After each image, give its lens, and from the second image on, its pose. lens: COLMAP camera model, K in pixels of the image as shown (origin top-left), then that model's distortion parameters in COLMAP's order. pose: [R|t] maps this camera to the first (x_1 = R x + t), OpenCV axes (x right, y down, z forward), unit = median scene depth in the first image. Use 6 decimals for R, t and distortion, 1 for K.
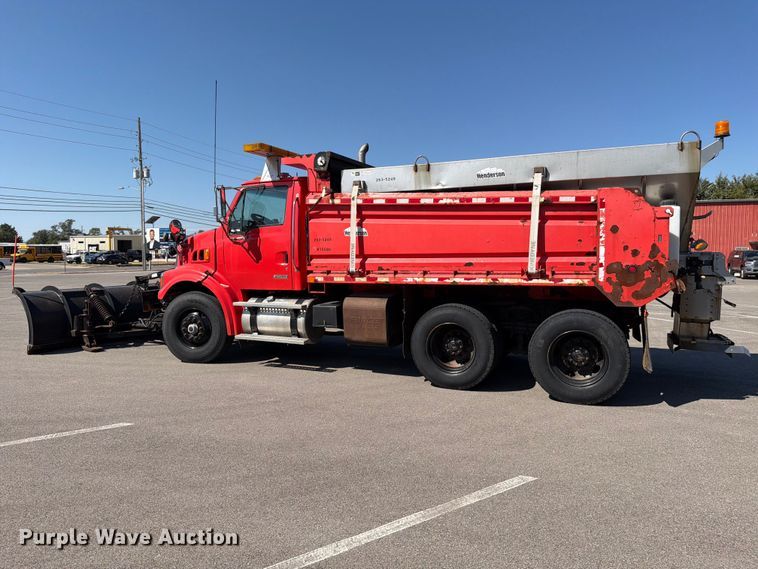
lens RADIAL K [[481.2, 0, 397.6], [0, 481.2, 280.8], [0, 0, 1]] dist [0.043904, -0.009701]
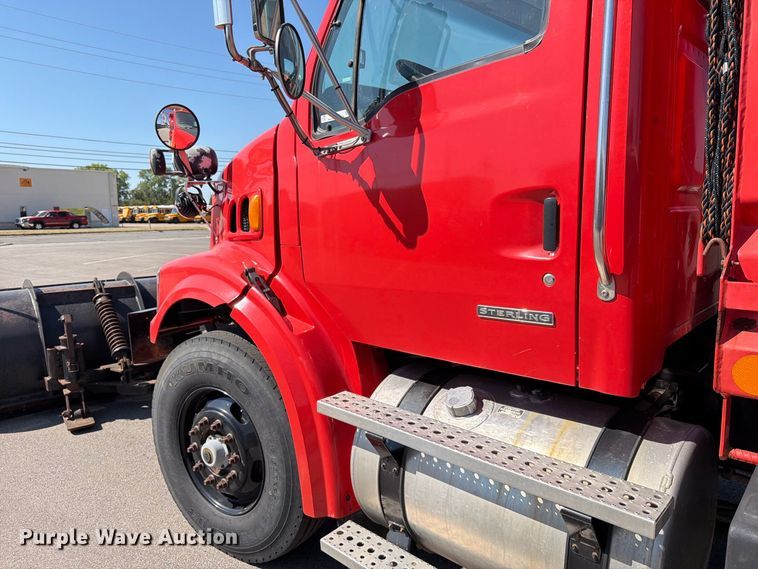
lens RADIAL K [[543.1, 0, 384.0], [0, 543.1, 285.2], [0, 0, 1]] dist [0.007896, -0.004057]
pose [[0.933254, 0.036928, -0.357313, -0.236218], [-0.008724, 0.996739, 0.080224, -0.044005], [0.359110, -0.071752, 0.930533, 0.851237]]
